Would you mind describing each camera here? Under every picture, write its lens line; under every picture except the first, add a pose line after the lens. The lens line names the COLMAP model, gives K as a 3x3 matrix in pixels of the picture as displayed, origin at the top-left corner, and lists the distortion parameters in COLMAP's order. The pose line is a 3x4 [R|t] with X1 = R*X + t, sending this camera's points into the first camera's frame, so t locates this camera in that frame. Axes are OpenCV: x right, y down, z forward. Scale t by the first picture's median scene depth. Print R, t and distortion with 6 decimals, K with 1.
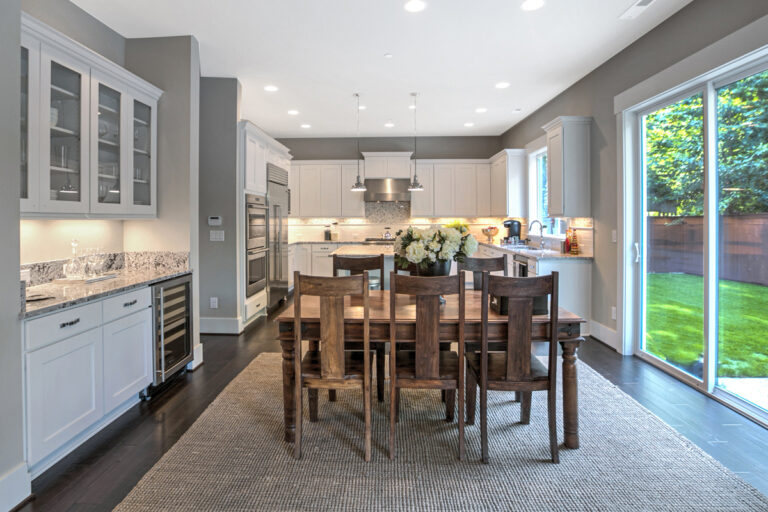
lens RADIAL K [[392.5, 0, 382.9], [0, 392.5, 217.4], [0, 0, 1]] dist [-0.003620, 0.000378]
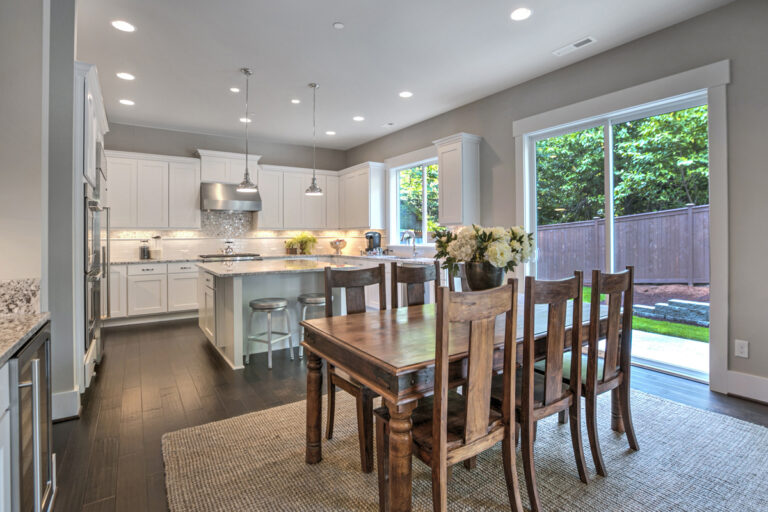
lens RADIAL K [[372.5, 0, 381.7], [0, 372.5, 233.5], [0, 0, 1]] dist [-0.019377, 0.000600]
pose [[0.820453, -0.000751, 0.571713, -0.207417], [0.005107, 0.999969, -0.006015, 0.017312], [-0.571691, 0.007855, 0.820432, 0.181893]]
